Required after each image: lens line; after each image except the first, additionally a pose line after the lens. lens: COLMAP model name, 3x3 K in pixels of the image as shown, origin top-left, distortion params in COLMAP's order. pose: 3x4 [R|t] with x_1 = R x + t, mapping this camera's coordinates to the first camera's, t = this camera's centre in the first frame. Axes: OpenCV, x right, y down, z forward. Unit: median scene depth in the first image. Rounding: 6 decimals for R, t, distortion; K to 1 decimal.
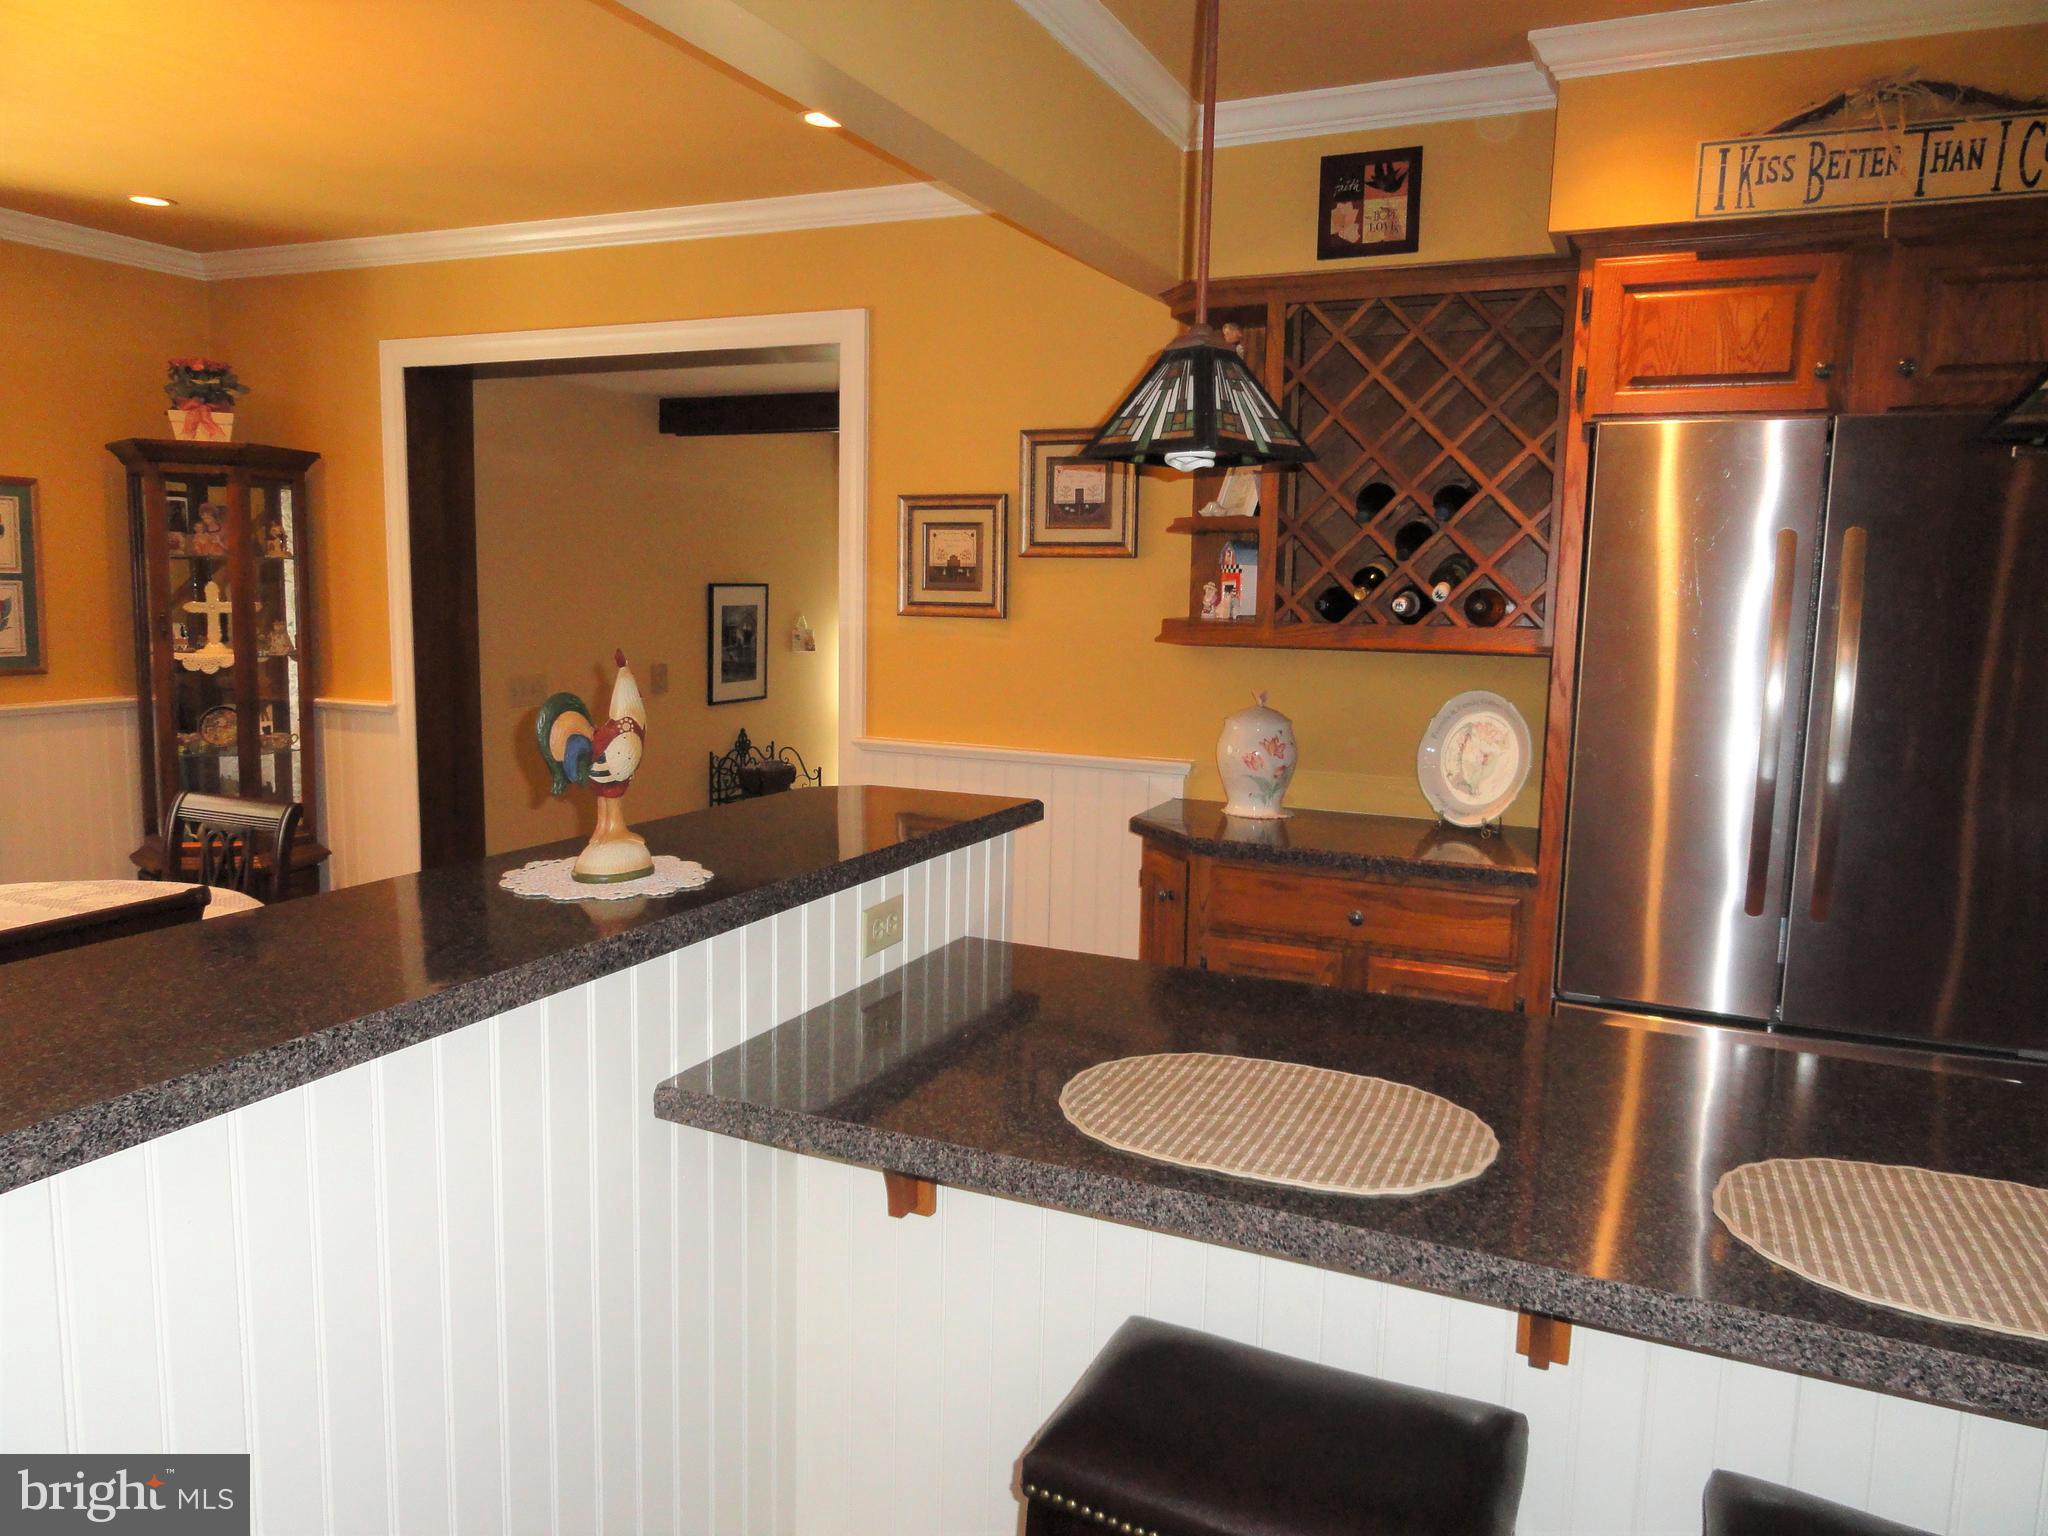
lens RADIAL K [[1442.1, 0, 1020.9], [0, 1442.1, 764.1], [0, 0, 1]] dist [0.004188, 0.003212]
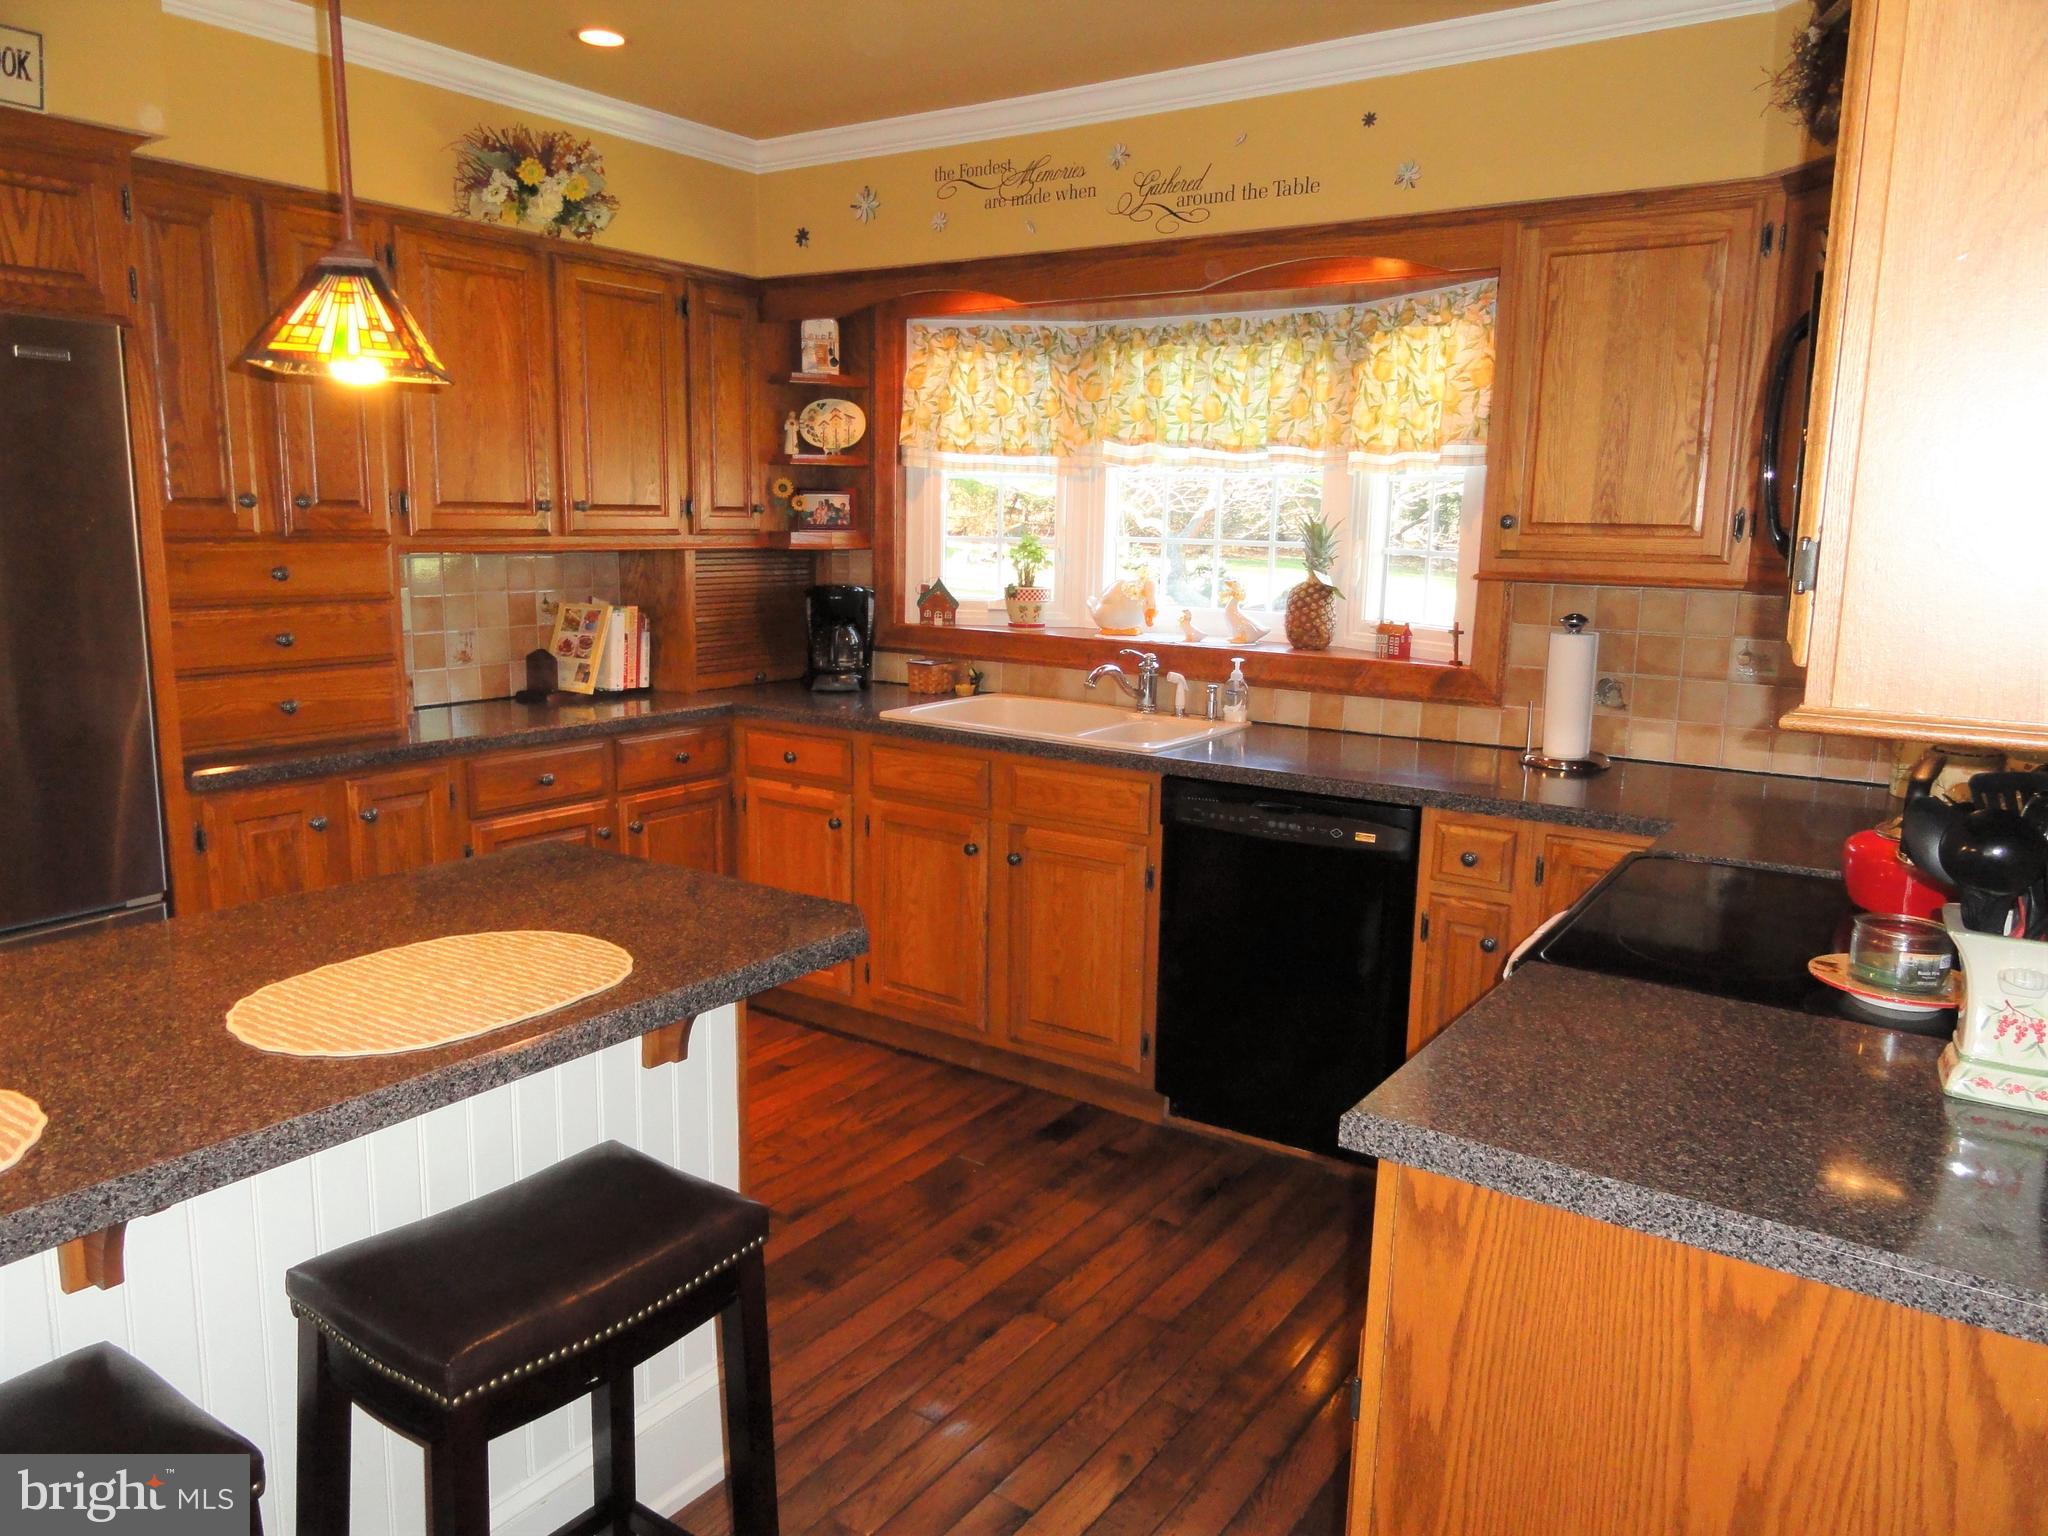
lens RADIAL K [[1442.1, 0, 1026.7], [0, 1442.1, 760.2], [0, 0, 1]] dist [0.004188, 0.003212]
pose [[0.173636, -0.184902, 0.967296, -0.238775], [0.113172, 0.979455, 0.166911, -0.015521], [-0.978285, 0.080489, 0.190995, 0.098290]]
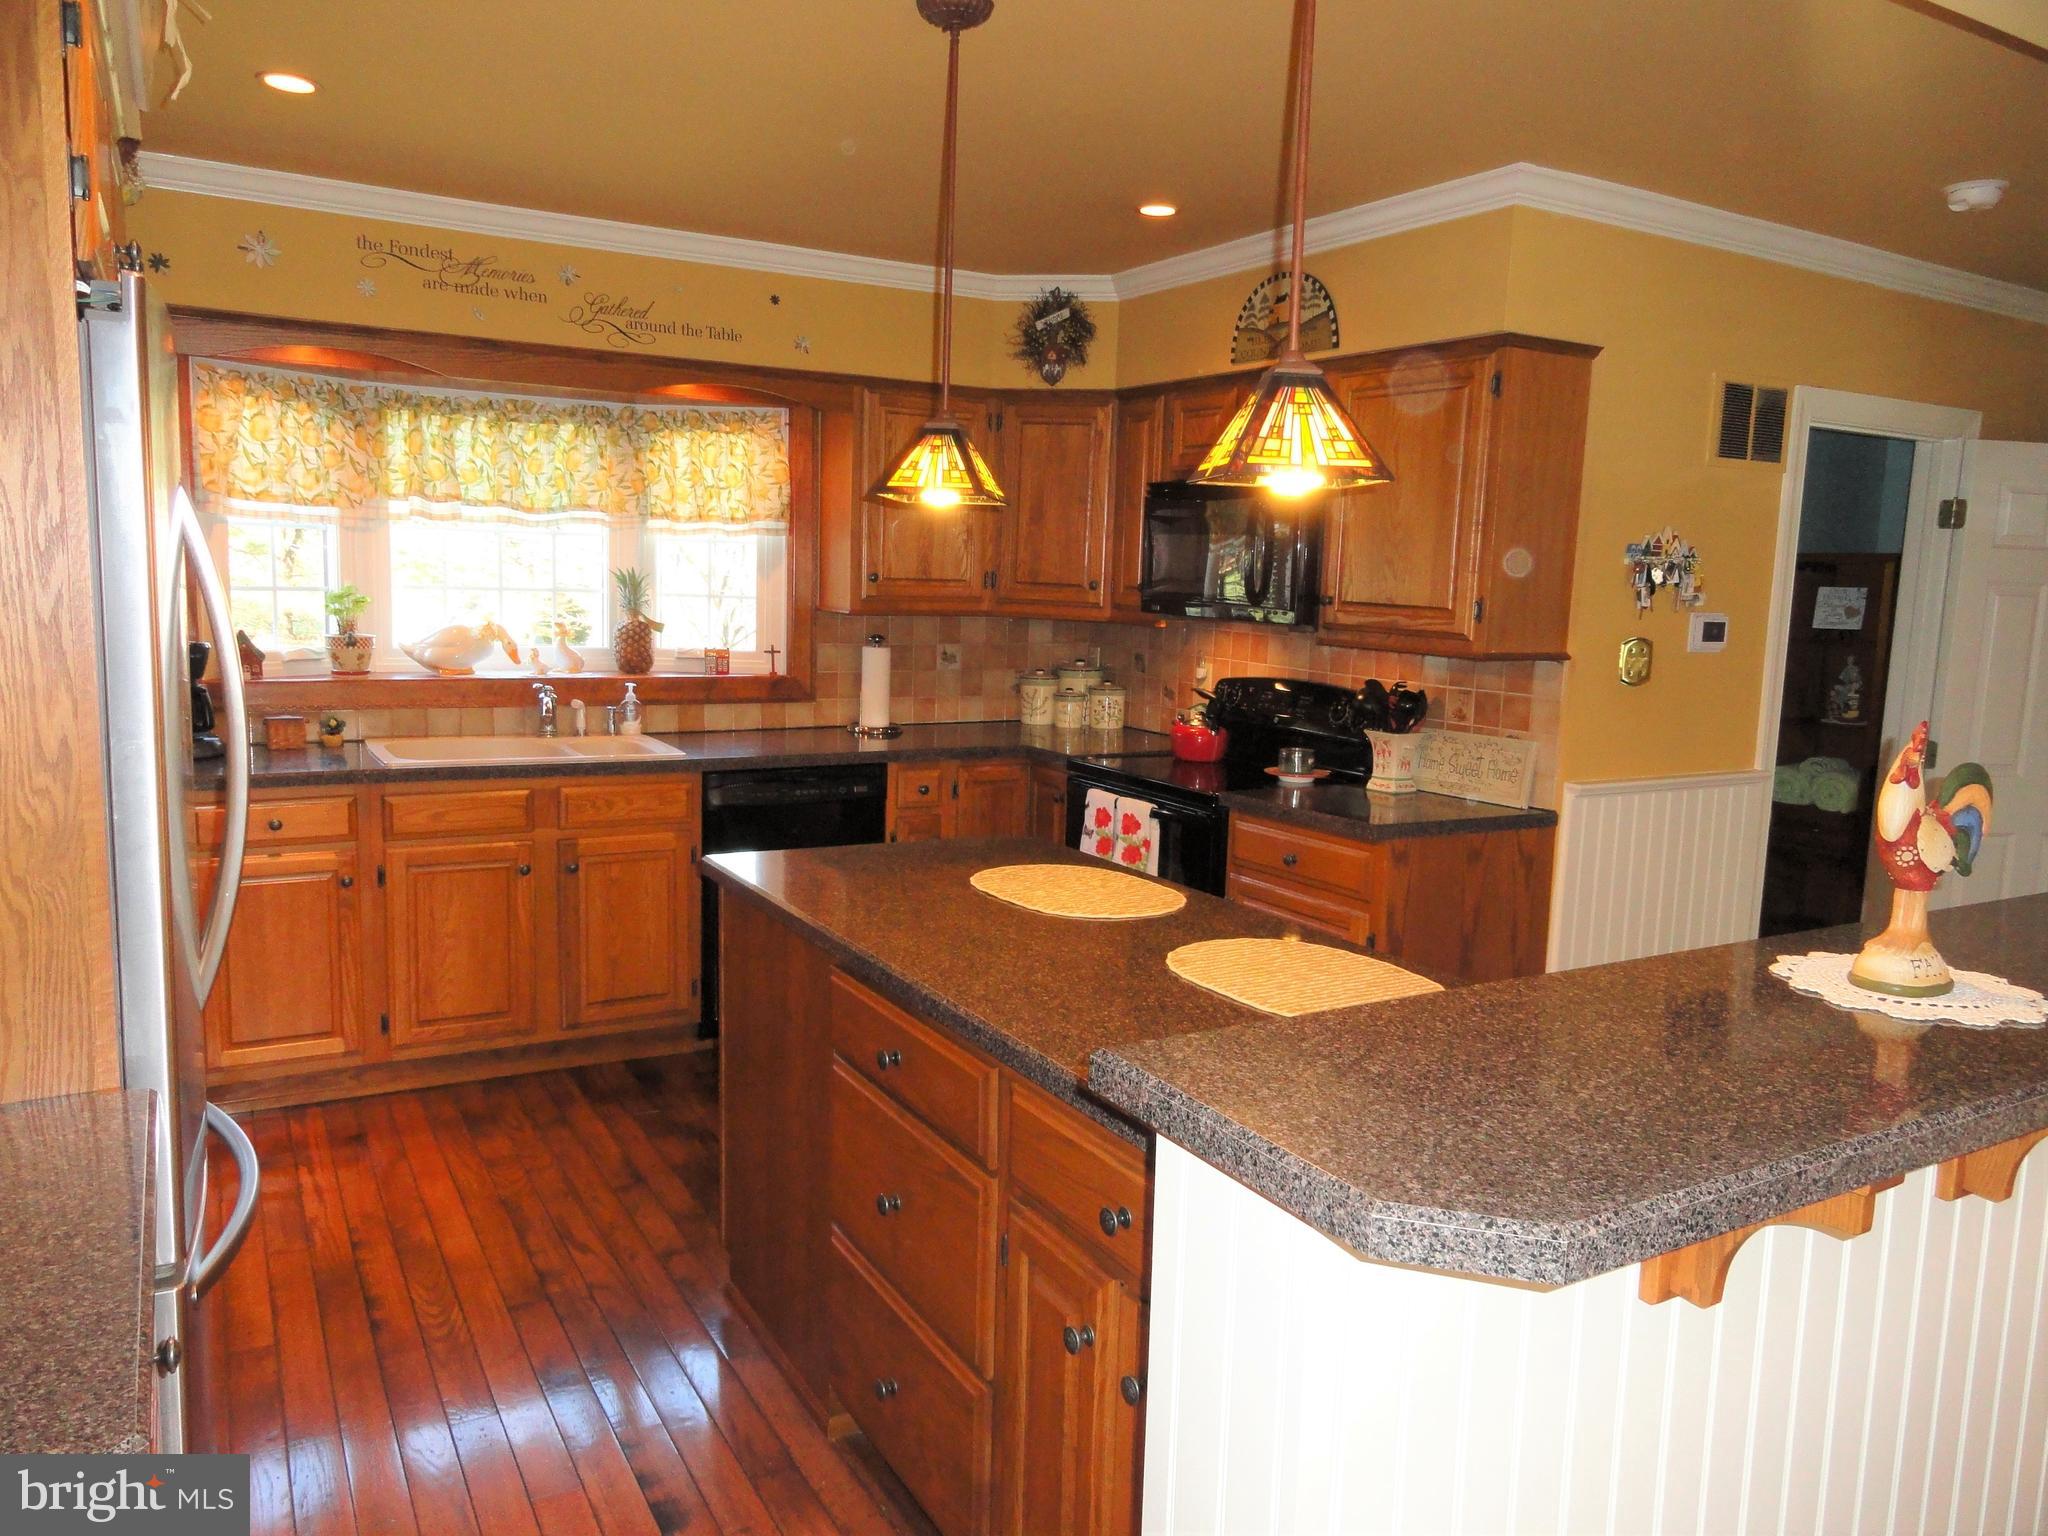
lens RADIAL K [[1442.1, 0, 1025.7], [0, 1442.1, 763.3], [0, 0, 1]] dist [0.004188, 0.003212]
pose [[-0.811637, -0.122162, 0.571246, -0.229962], [0.029672, 0.968006, 0.249167, -0.193082], [-0.583408, 0.219183, -0.782045, 1.334746]]
